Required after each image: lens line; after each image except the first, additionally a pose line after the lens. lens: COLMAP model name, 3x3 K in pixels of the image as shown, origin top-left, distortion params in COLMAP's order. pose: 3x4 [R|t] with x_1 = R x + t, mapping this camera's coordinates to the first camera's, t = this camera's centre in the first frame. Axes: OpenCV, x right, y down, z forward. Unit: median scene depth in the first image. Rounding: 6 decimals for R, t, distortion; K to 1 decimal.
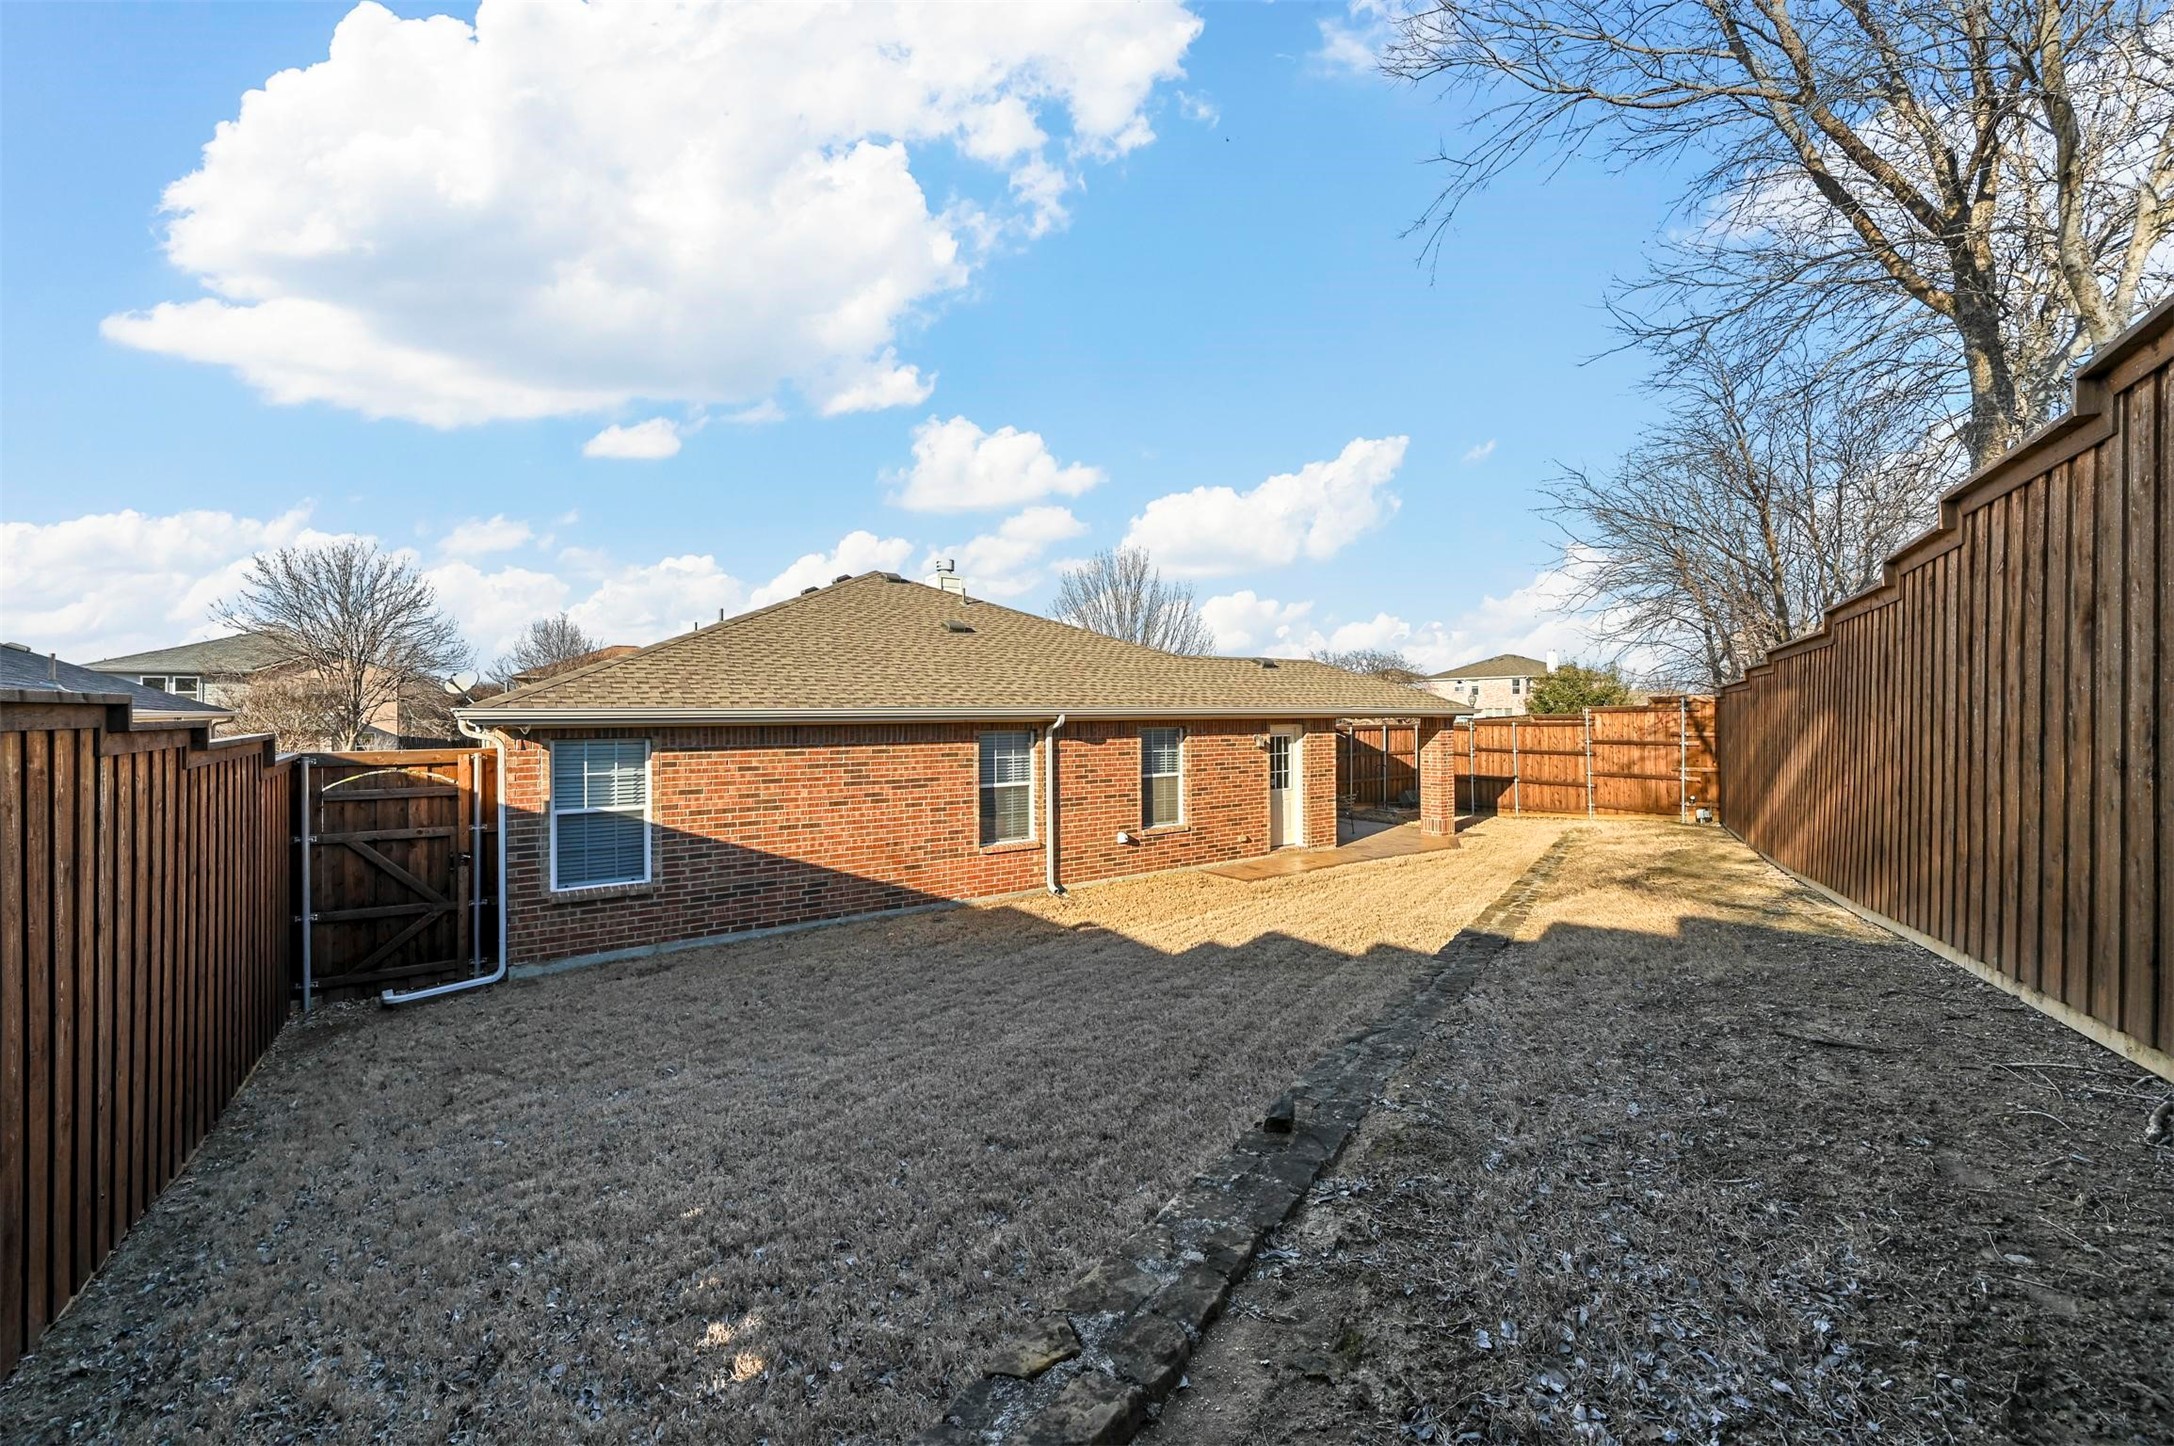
lens RADIAL K [[859.7, 0, 1081.1], [0, 859.7, 709.5], [0, 0, 1]] dist [-0.000908, 0.000499]
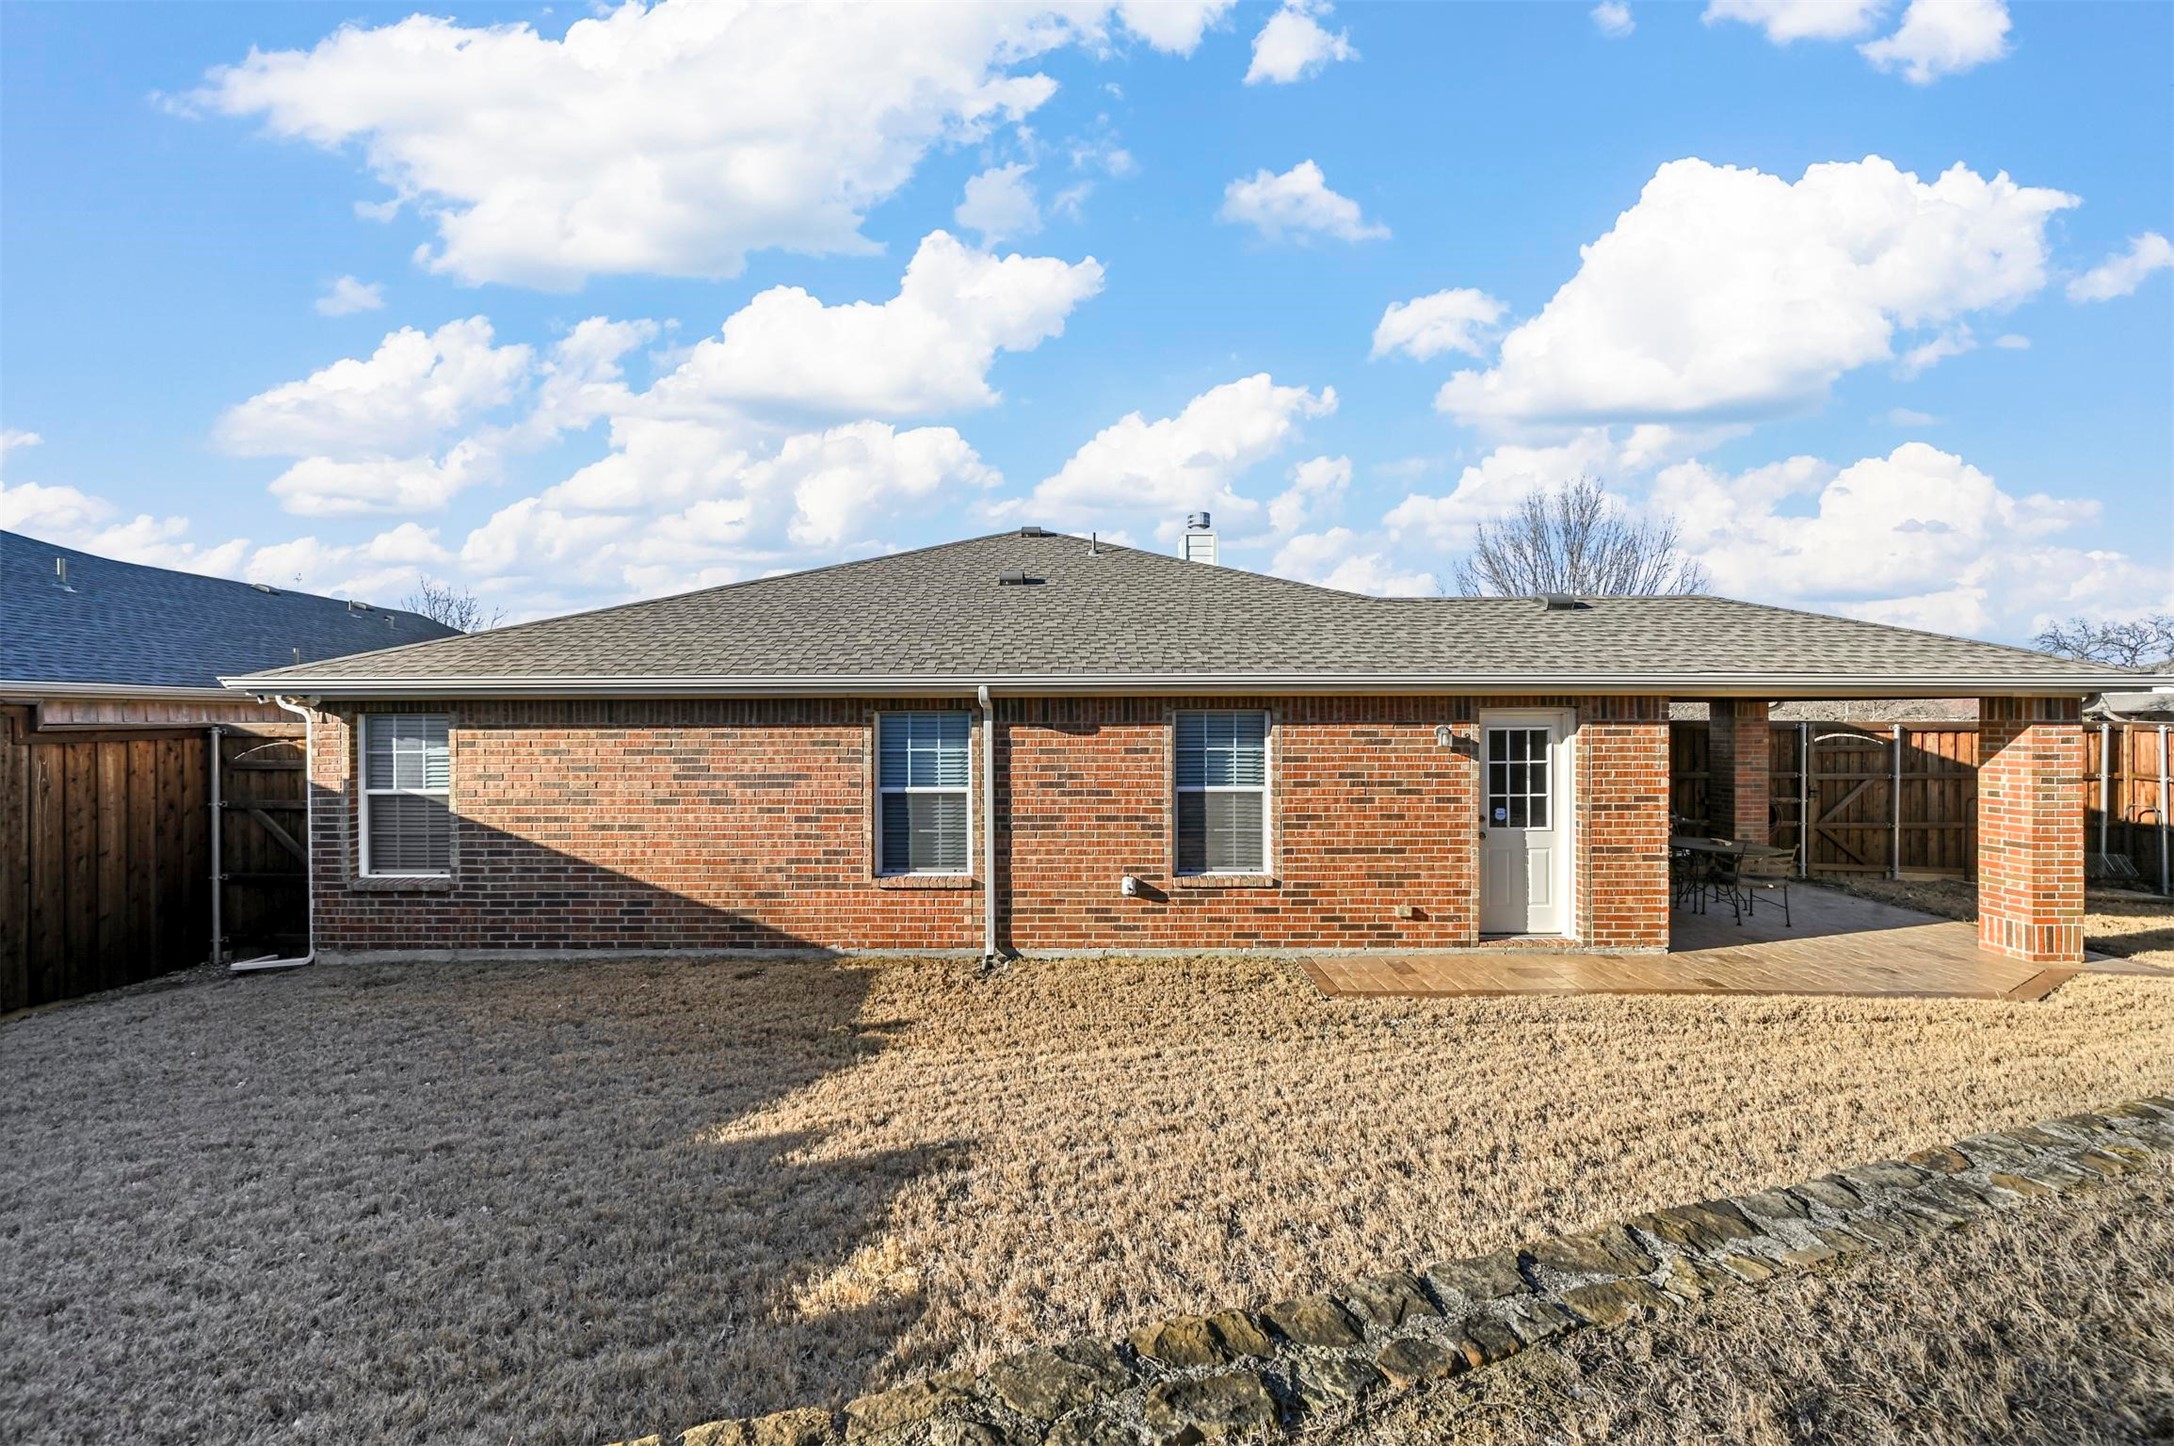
lens RADIAL K [[859.7, 0, 1090.7], [0, 859.7, 721.9], [0, 0, 1]] dist [-0.000908, 0.000499]
pose [[0.812604, 0.003725, -0.582805, 0.436533], [0.000986, 0.999969, 0.007766, 0.029303], [0.582816, -0.006885, 0.812575, 0.544782]]
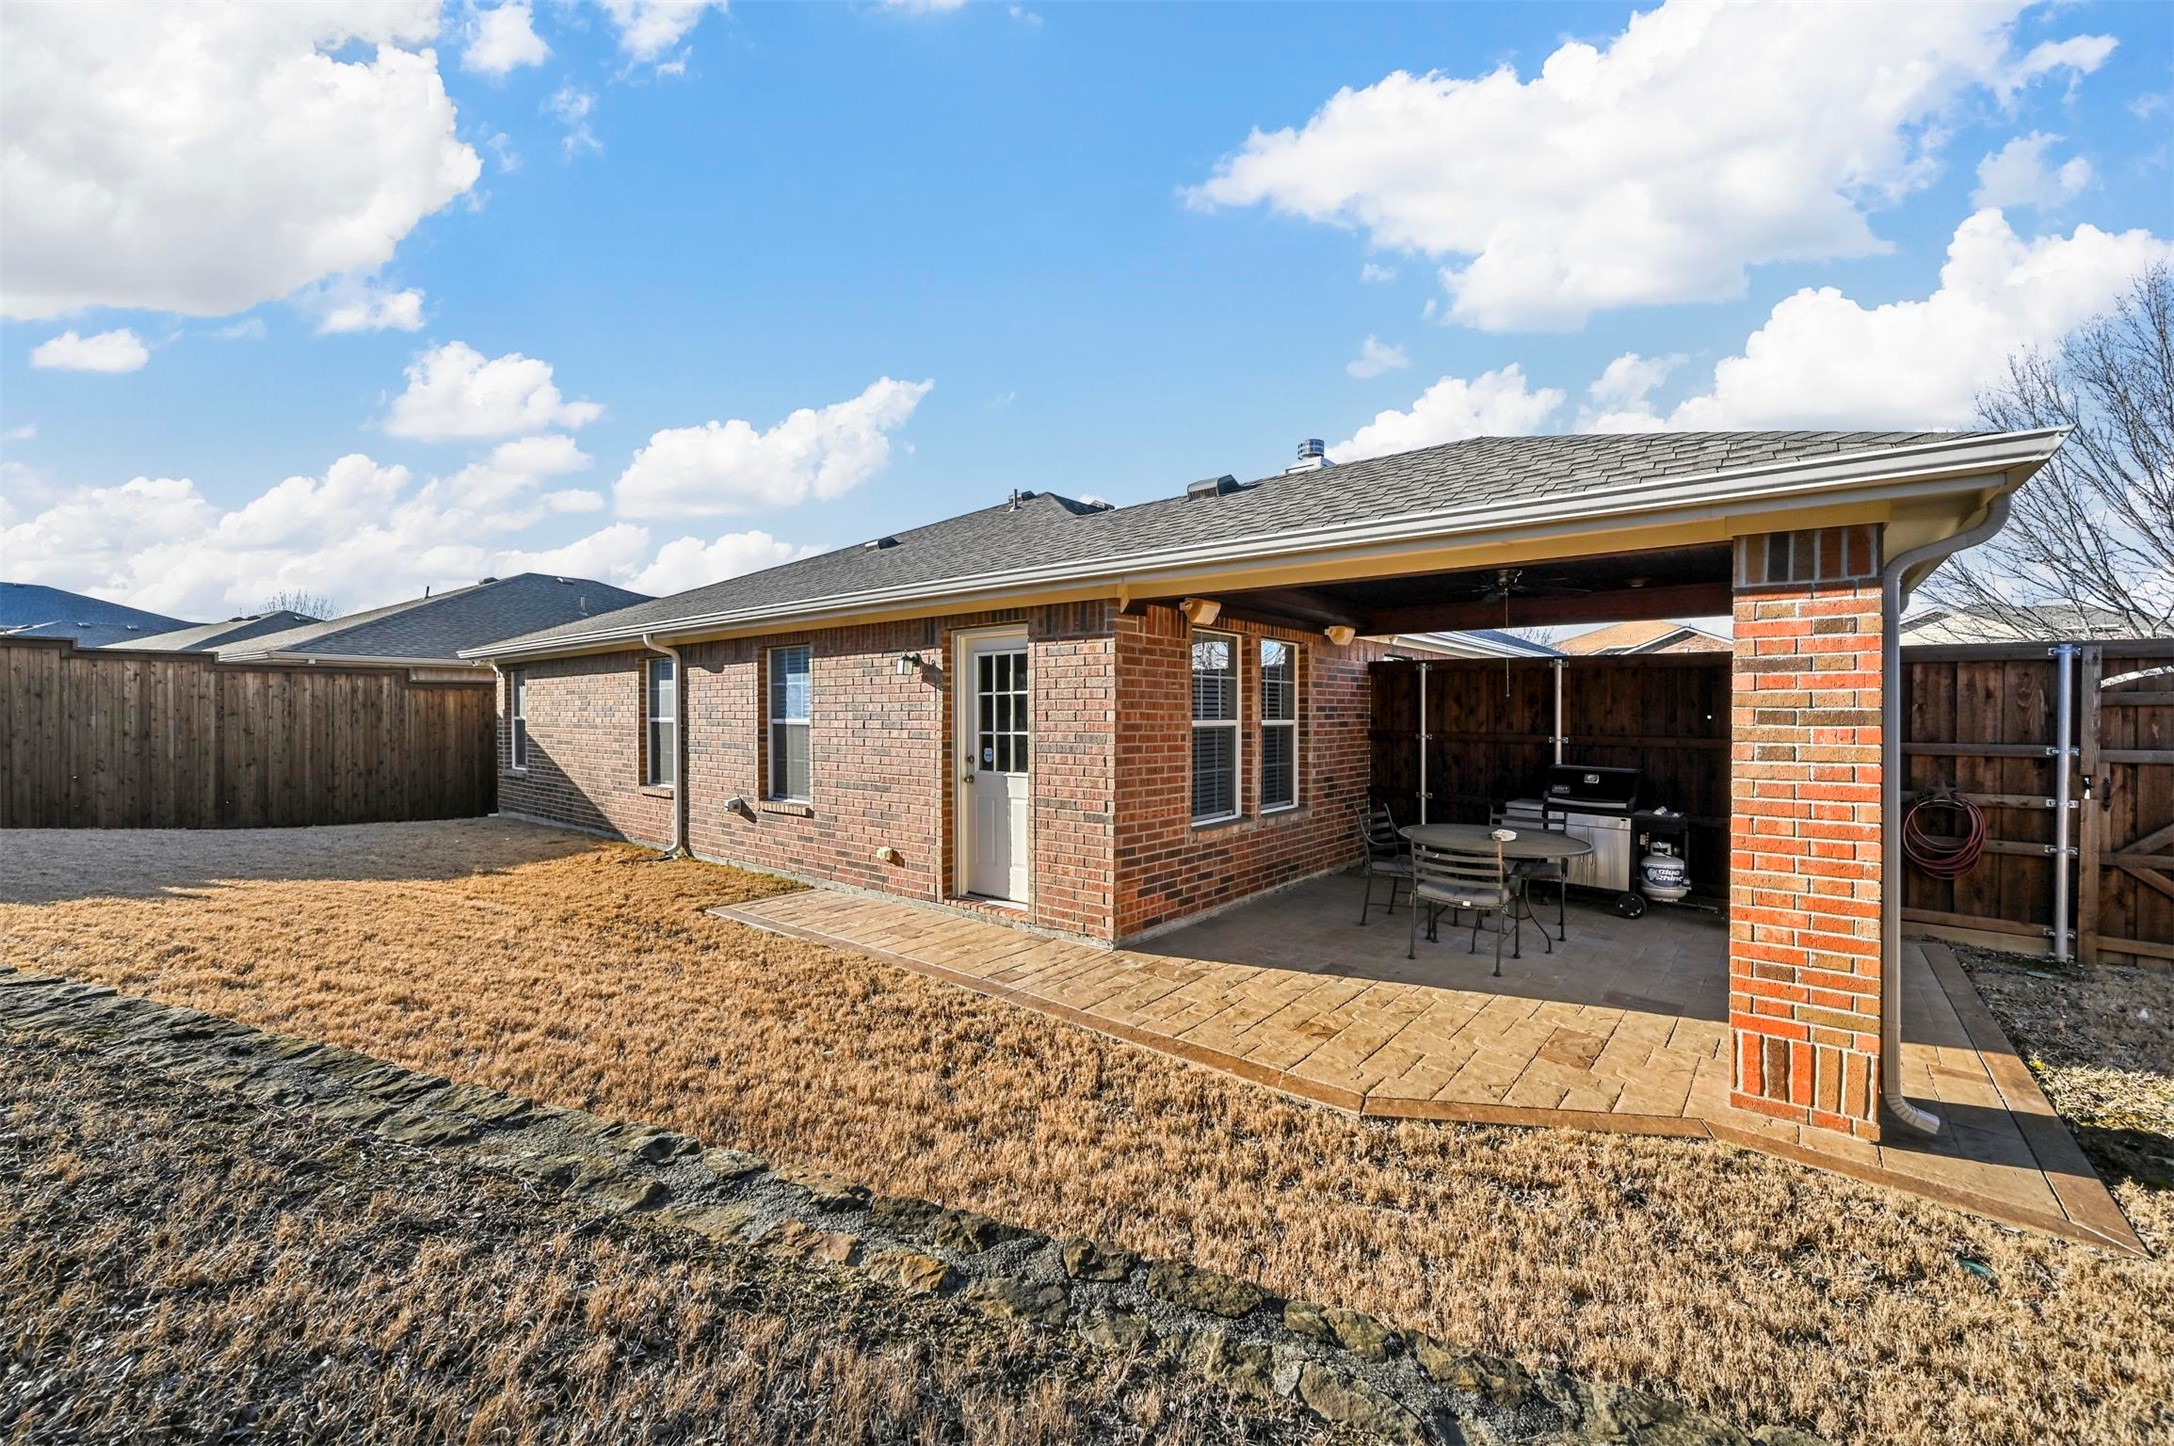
lens RADIAL K [[859.7, 0, 1075.8], [0, 859.7, 720.3], [0, 0, 1]] dist [-0.000908, 0.000499]
pose [[0.254051, 0.013409, -0.967098, 0.898572], [0.000876, 0.999900, 0.014094, 0.079375], [0.967190, -0.004428, 0.254014, 1.234783]]
